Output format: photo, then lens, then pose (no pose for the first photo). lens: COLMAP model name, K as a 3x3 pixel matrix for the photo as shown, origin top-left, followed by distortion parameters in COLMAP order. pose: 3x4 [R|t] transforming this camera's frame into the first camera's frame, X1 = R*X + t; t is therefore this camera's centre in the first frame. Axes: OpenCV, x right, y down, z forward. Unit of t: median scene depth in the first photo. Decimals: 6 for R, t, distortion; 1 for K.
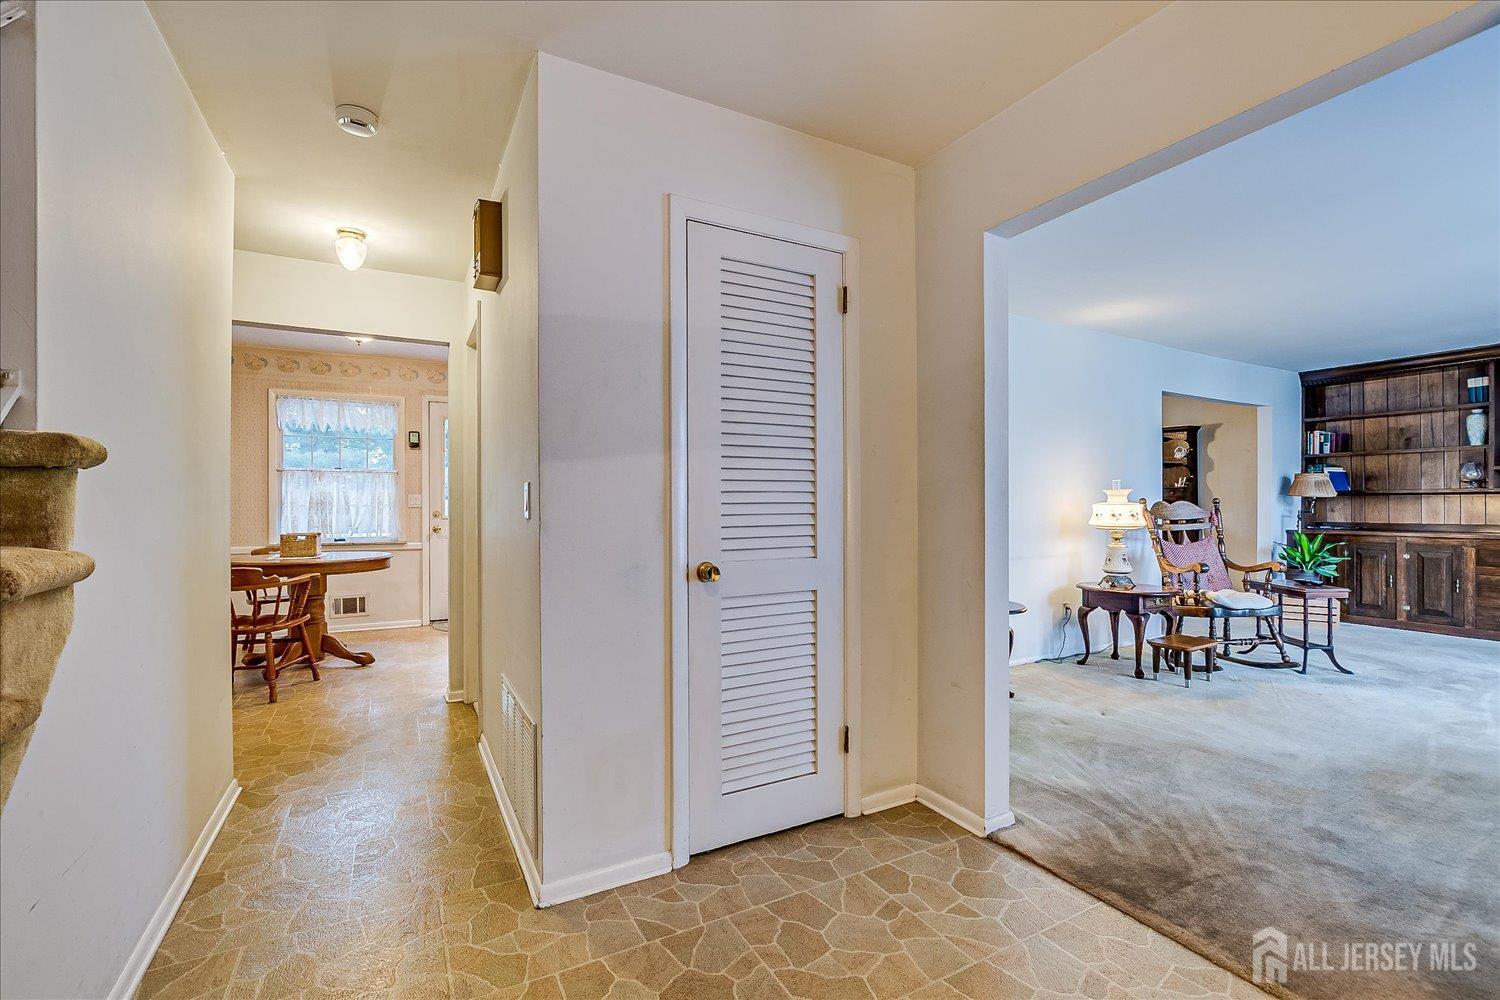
lens RADIAL K [[655.5, 0, 743.7], [0, 655.5, 504.2], [0, 0, 1]] dist [-0.026497, 0.005674]
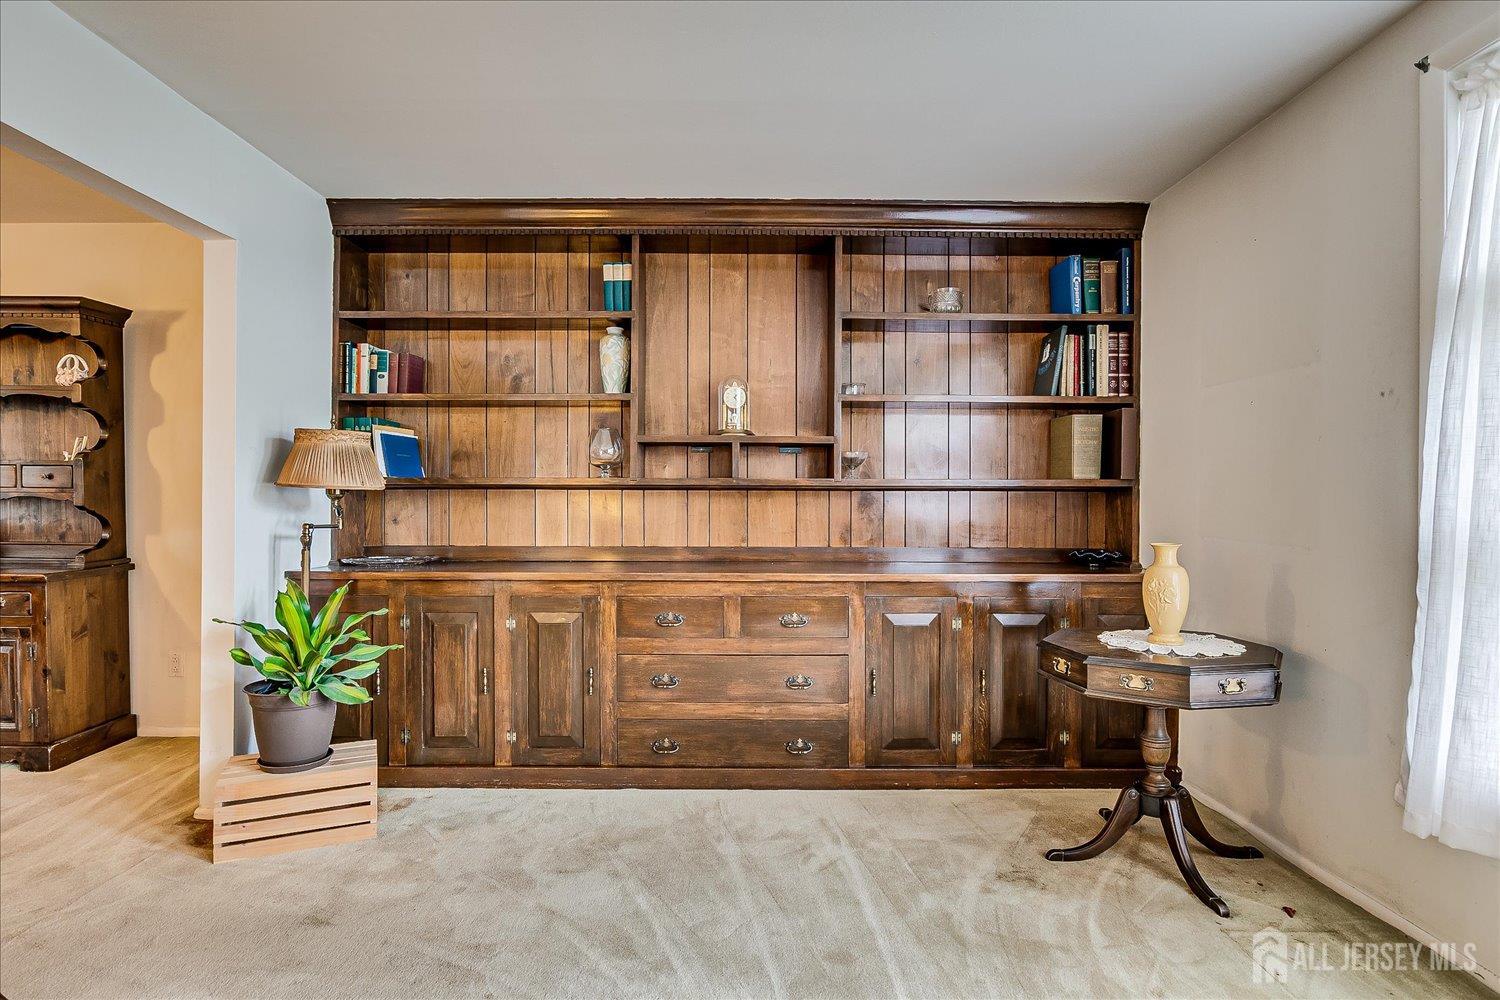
lens RADIAL K [[764.9, 0, 750.0], [0, 764.9, 500.0], [0, 0, 1]] dist [-0.014786, 0.001282]
pose [[0.472245, 0.003766, 0.881459, 0.611459], [-0.001950, 0.999993, -0.003228, -0.004378], [-0.881465, -0.000195, 0.472249, 0.571390]]
